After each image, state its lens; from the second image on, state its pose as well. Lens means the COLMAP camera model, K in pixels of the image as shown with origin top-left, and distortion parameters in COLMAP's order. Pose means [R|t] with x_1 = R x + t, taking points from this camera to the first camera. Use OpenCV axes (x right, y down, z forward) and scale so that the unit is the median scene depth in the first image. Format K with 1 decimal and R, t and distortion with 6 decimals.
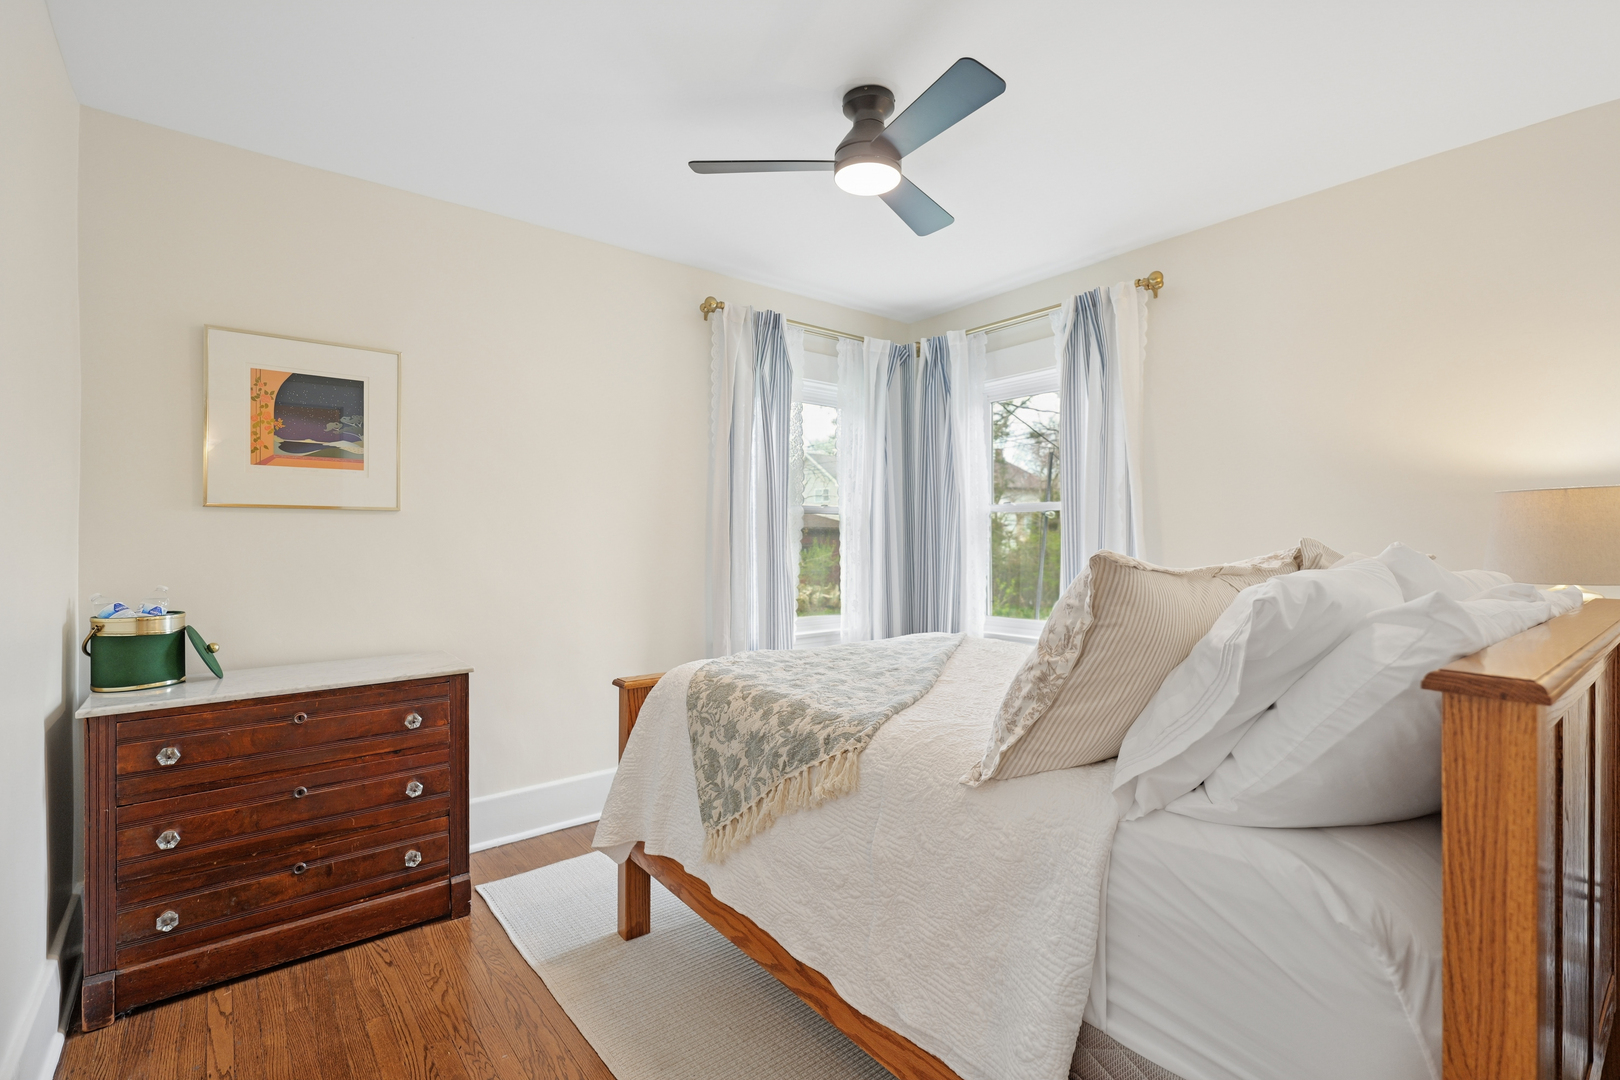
lens RADIAL K [[739.4, 0, 812.4], [0, 739.4, 537.1], [0, 0, 1]] dist [0.002760, -0.000004]
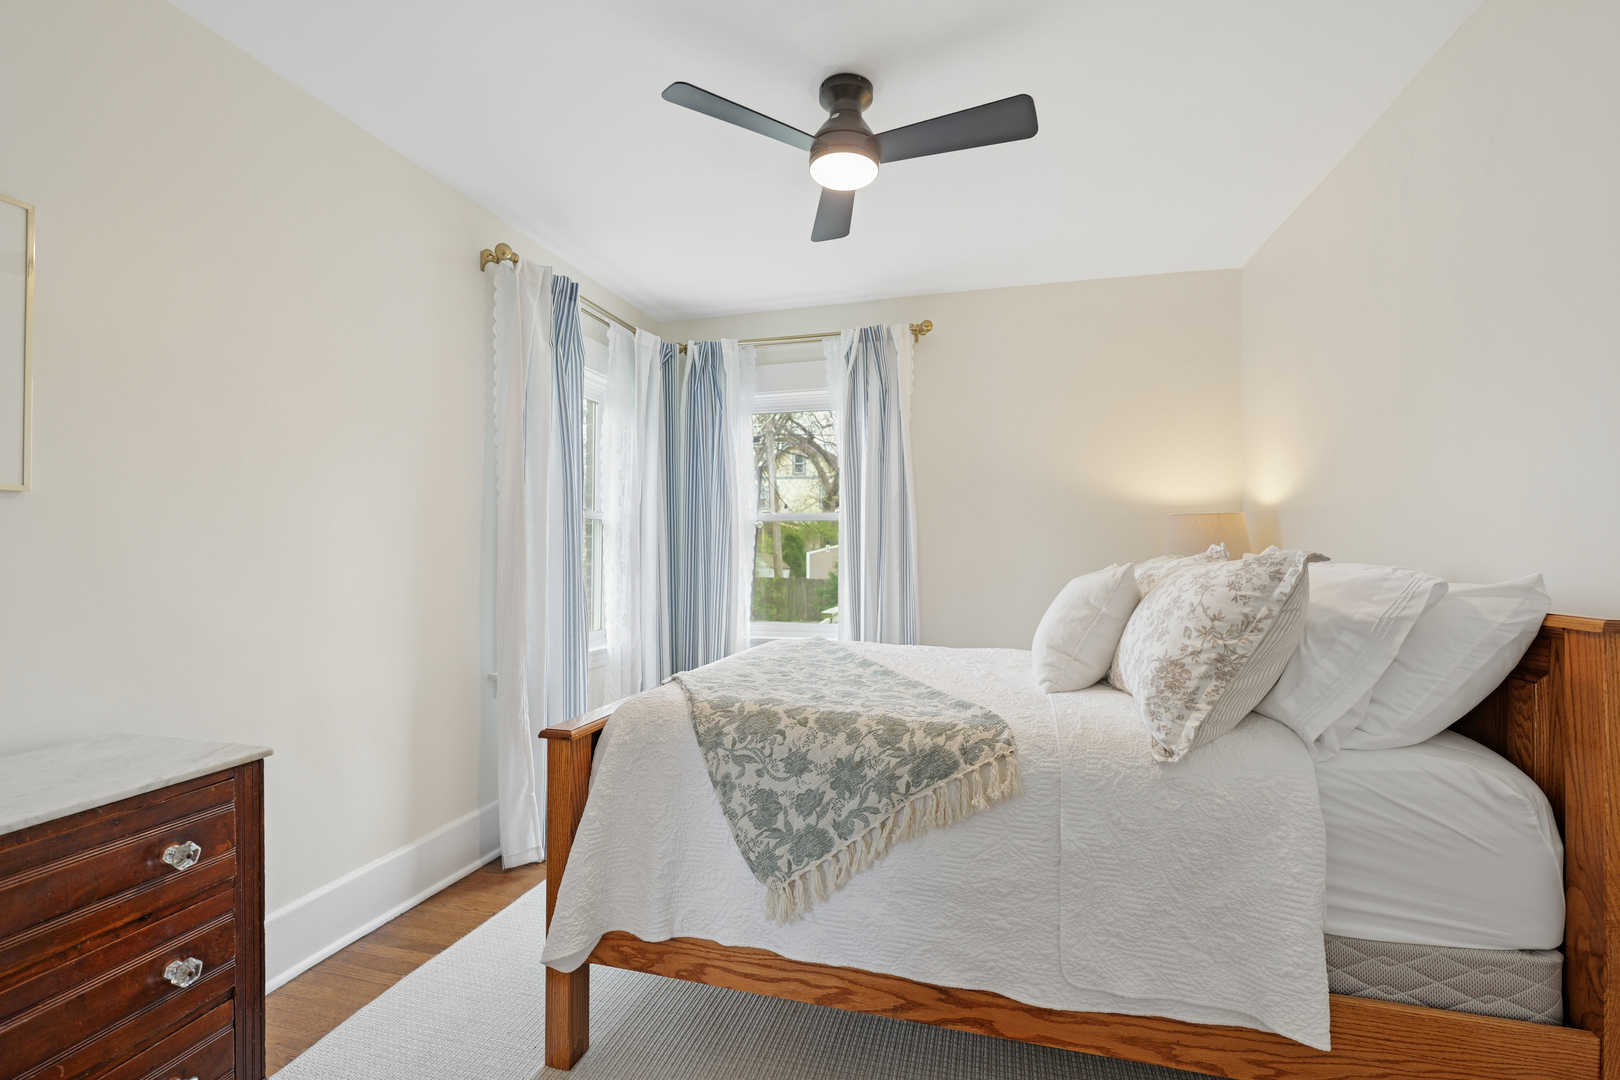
lens RADIAL K [[712.2, 0, 816.1], [0, 712.2, 546.8], [0, 0, 1]] dist [-0.000577, 0.000023]
pose [[0.800468, 0.000970, 0.599375, -0.590428], [-0.000752, 1.000000, -0.000614, 0.007881], [-0.599376, 0.000041, 0.800468, 0.315536]]
